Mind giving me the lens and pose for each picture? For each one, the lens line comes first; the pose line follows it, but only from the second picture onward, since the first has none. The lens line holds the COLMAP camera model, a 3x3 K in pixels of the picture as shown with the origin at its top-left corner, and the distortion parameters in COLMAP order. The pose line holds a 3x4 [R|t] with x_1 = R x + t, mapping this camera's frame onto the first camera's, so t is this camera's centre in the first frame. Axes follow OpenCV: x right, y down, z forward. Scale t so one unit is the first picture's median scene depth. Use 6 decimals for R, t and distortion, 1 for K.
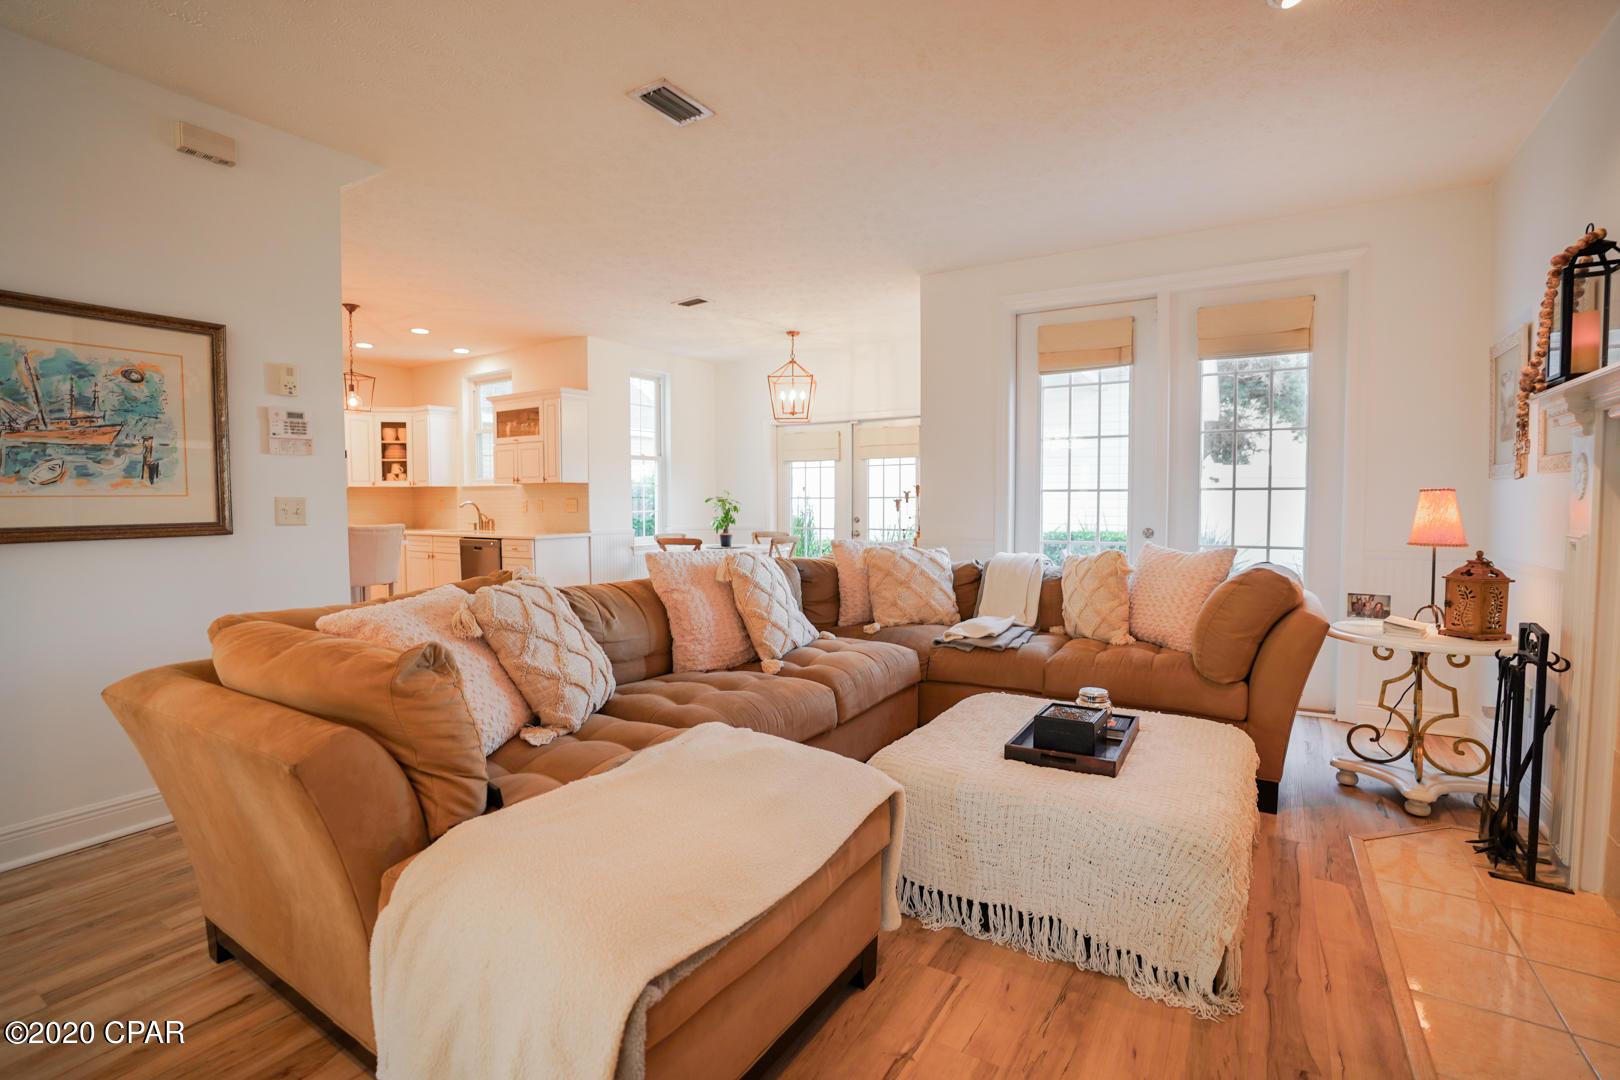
lens RADIAL K [[751.8, 0, 812.8], [0, 751.8, 534.8], [0, 0, 1]] dist [-0.071114, 0.028484]
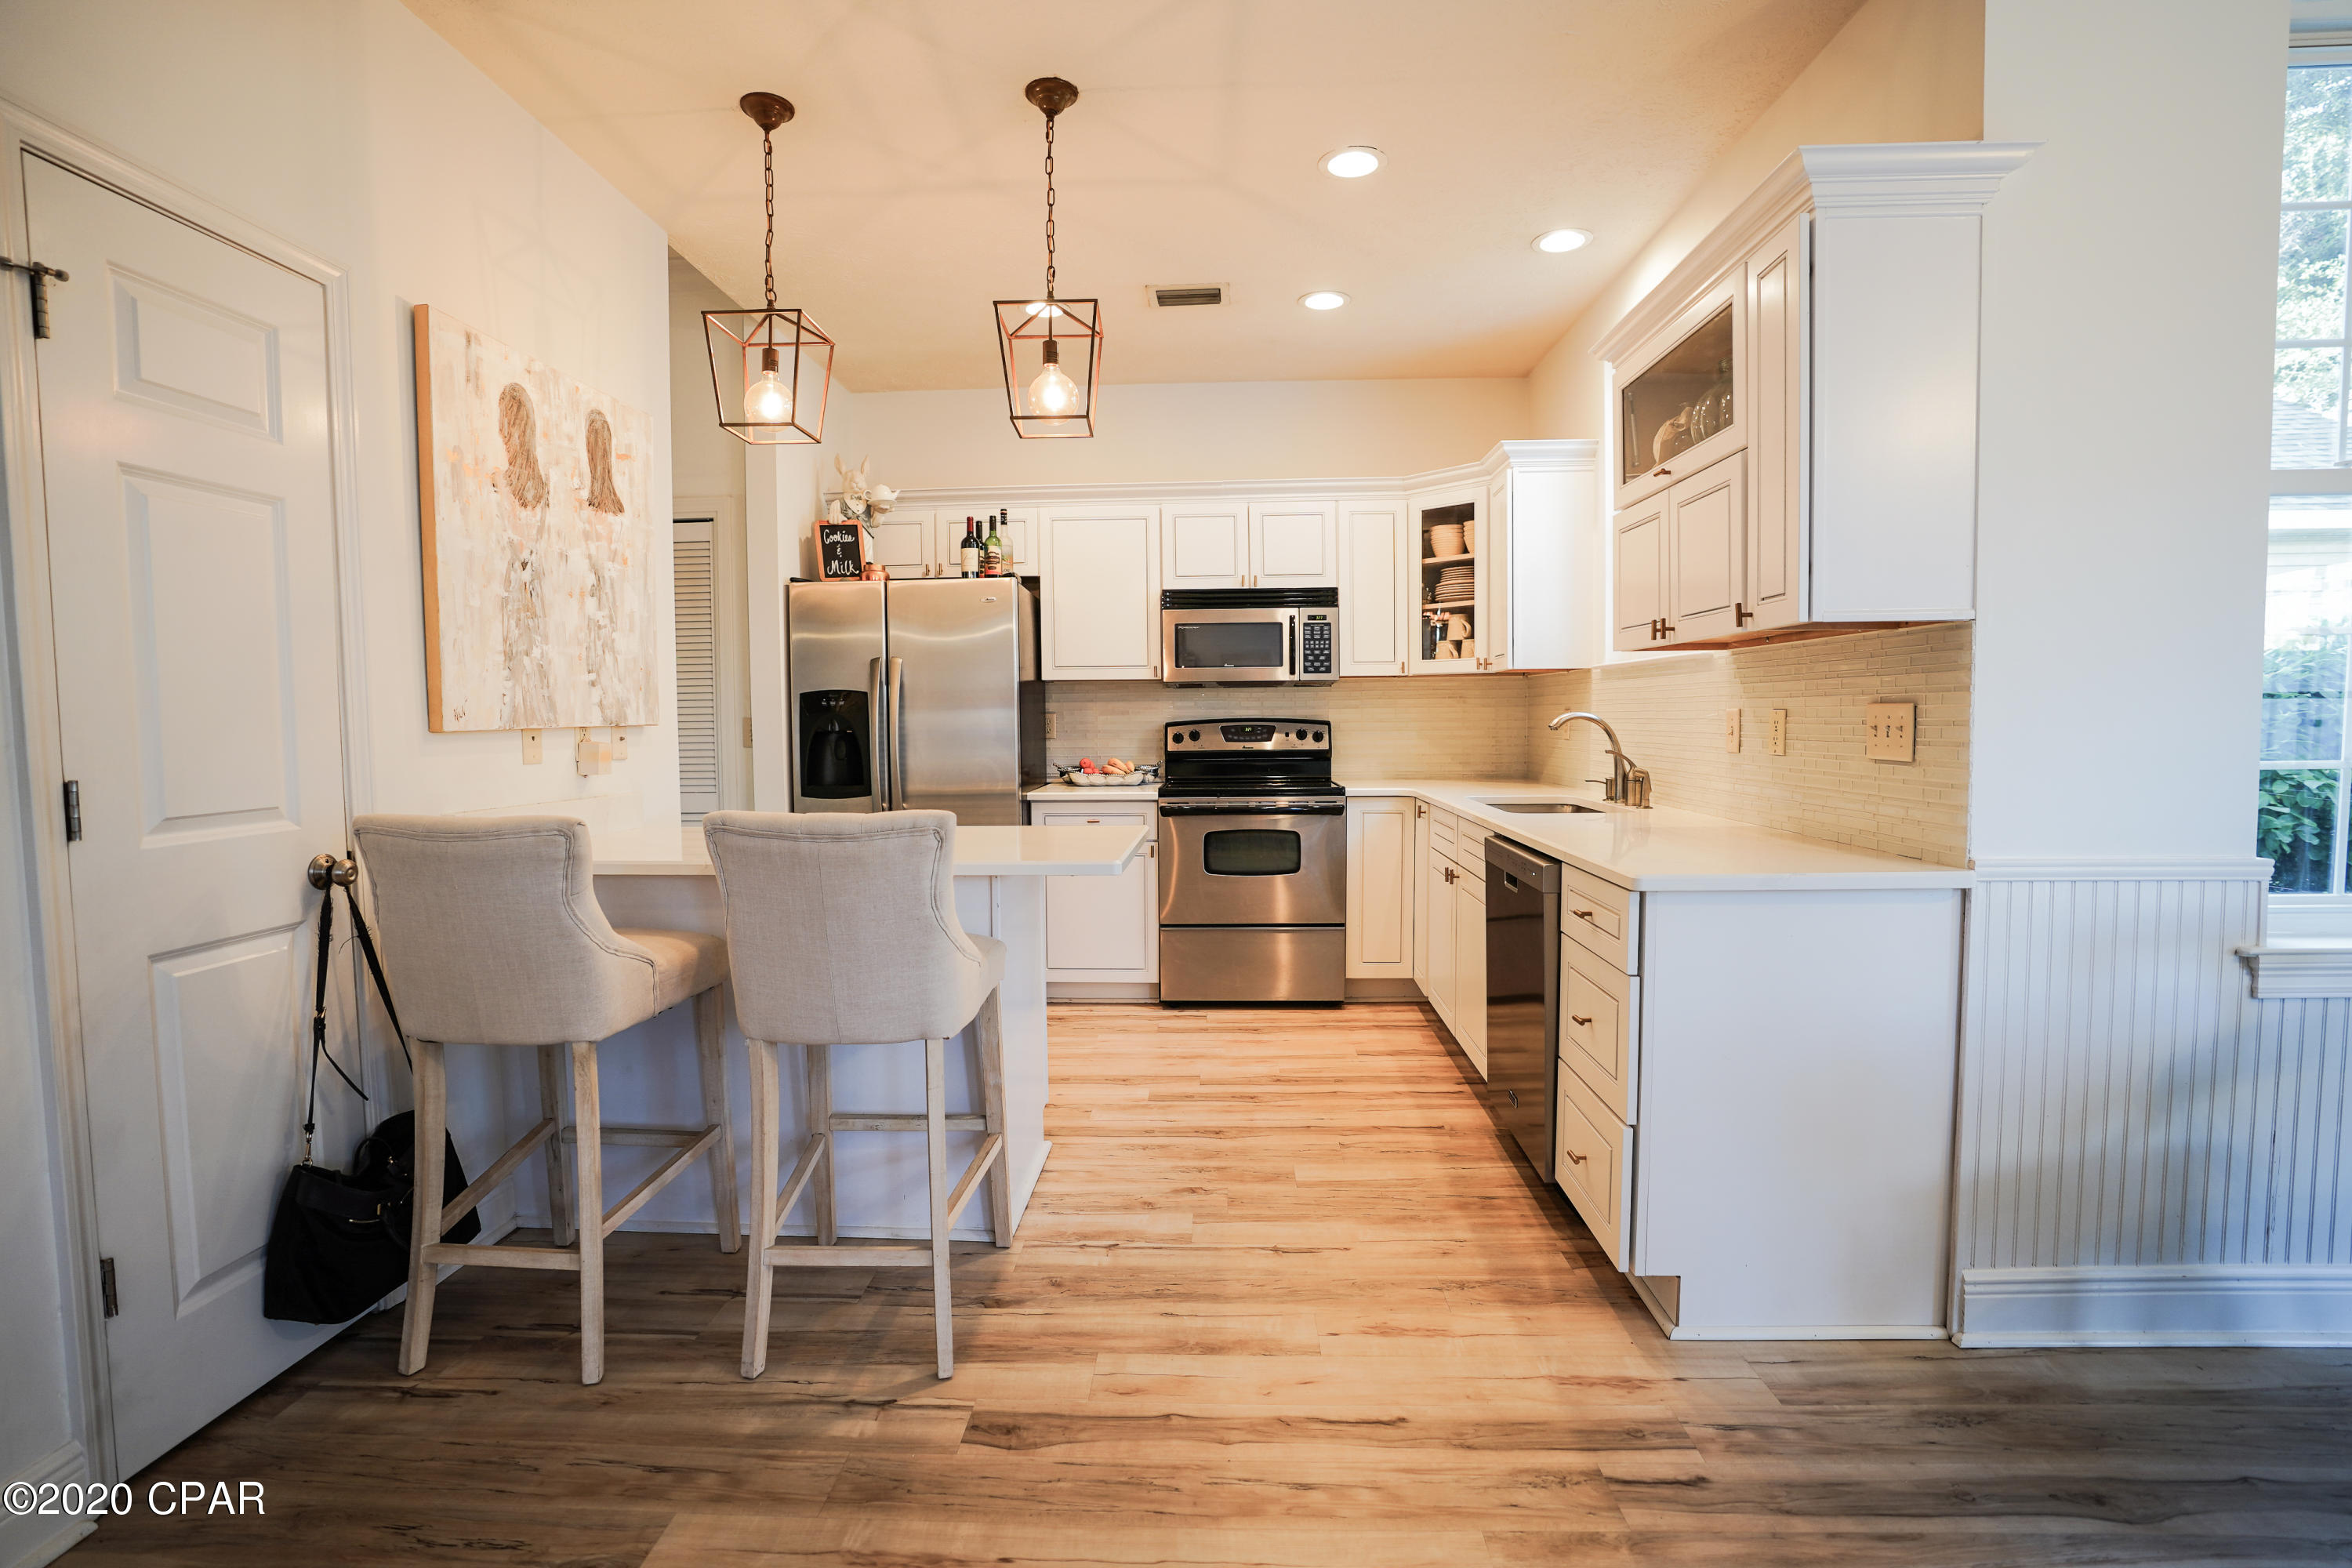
lens RADIAL K [[1091.5, 0, 1180.1], [0, 1091.5, 776.4], [0, 0, 1]] dist [-0.071114, 0.028484]
pose [[0.500394, 0.047850, -0.864475, -0.146477], [-0.032022, 0.998811, 0.036750, -0.028819], [0.865206, 0.009293, 0.501331, 0.620780]]
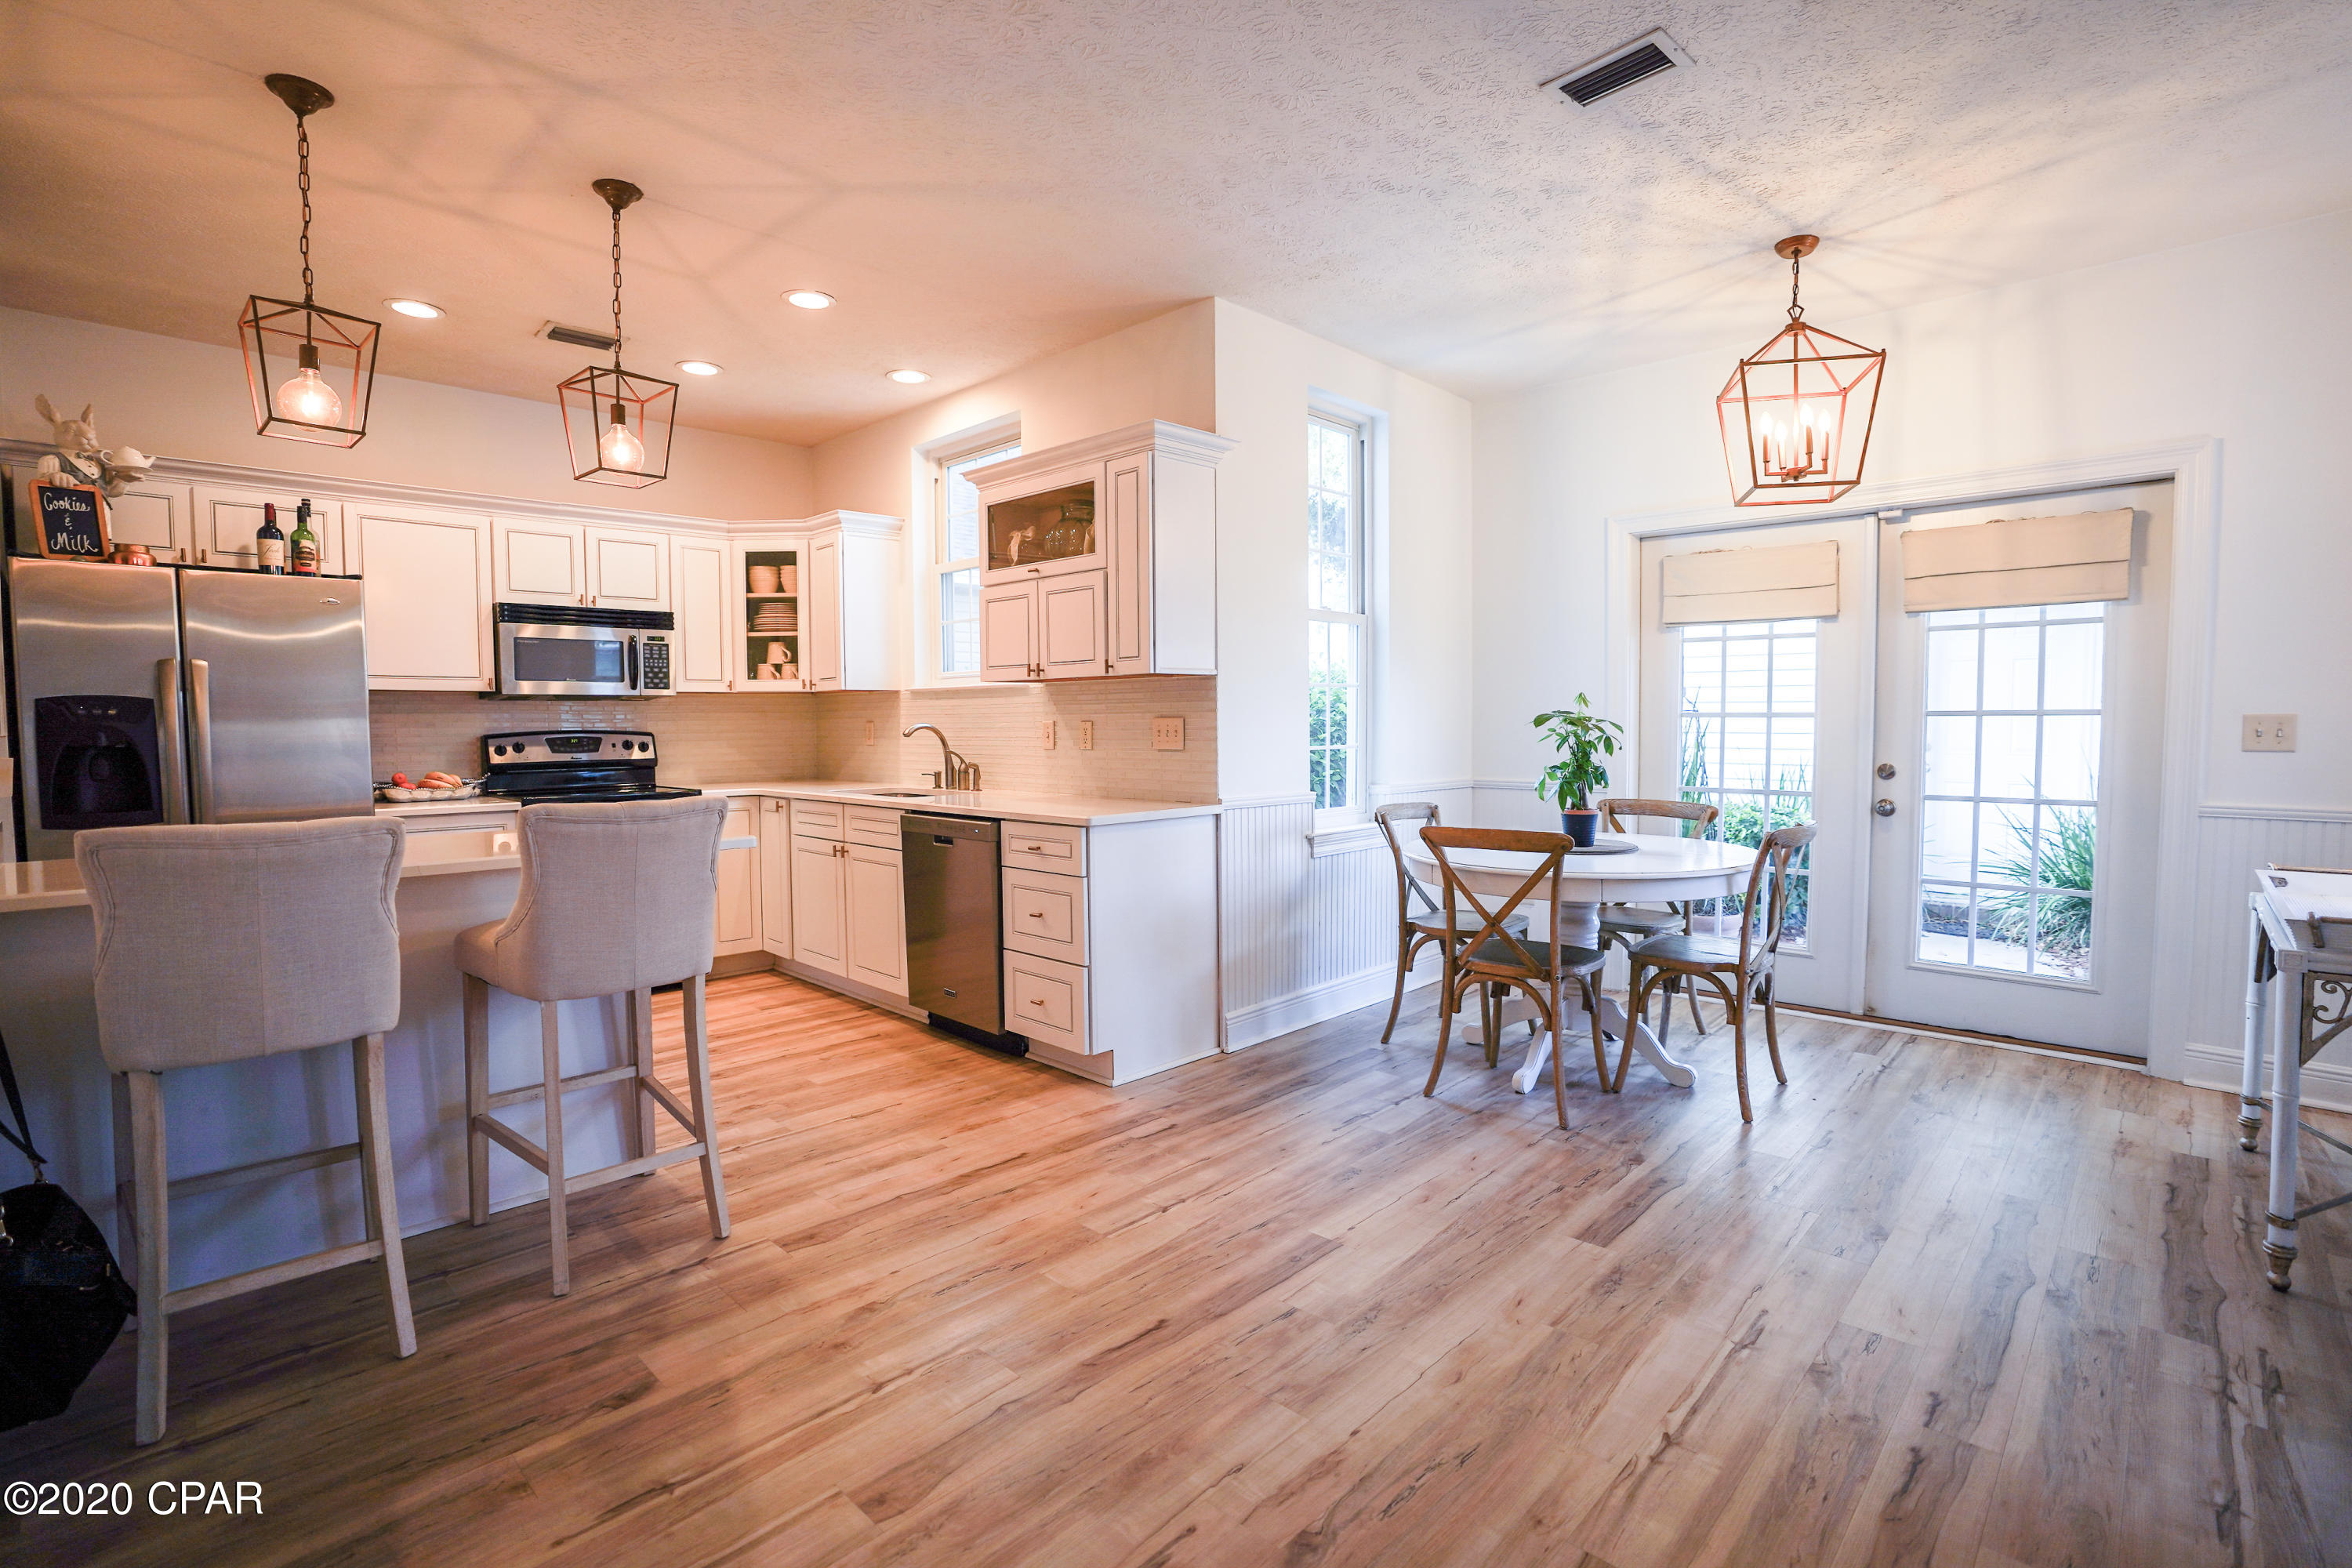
lens RADIAL K [[1091.5, 0, 1180.1], [0, 1091.5, 776.4], [0, 0, 1]] dist [-0.071114, 0.028484]
pose [[0.978488, 0.008089, -0.206146, -0.184989], [-0.006961, 0.999957, 0.006200, -0.018733], [0.206187, -0.004631, 0.978502, 0.406356]]
